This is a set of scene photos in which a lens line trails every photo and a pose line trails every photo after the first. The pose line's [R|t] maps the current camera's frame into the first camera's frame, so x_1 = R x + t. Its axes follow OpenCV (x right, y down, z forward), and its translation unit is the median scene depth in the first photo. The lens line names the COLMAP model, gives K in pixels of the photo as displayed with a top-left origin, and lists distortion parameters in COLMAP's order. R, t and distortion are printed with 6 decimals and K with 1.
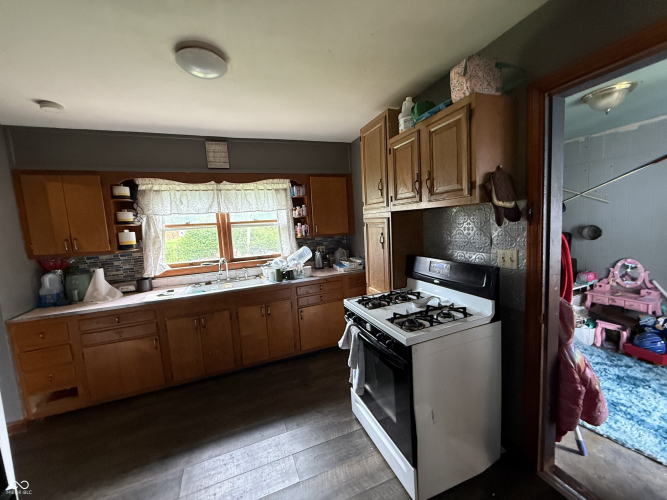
lens RADIAL K [[265.1, 0, 331.6], [0, 265.1, 248.8], [0, 0, 1]] dist [-0.001919, 0.000255]
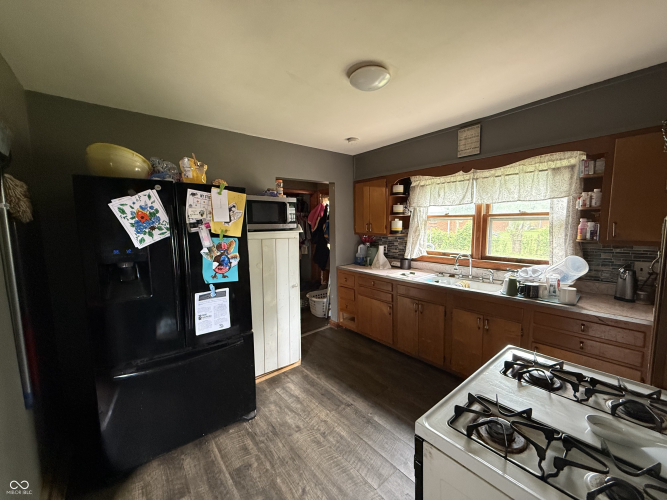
lens RADIAL K [[265.1, 0, 335.0], [0, 265.1, 249.9], [0, 0, 1]] dist [-0.001919, 0.000255]
pose [[0.319459, 0.150884, -0.935511, 0.337869], [-0.098315, 0.987192, 0.125646, -0.051320], [0.942486, 0.051836, 0.330201, 0.276598]]
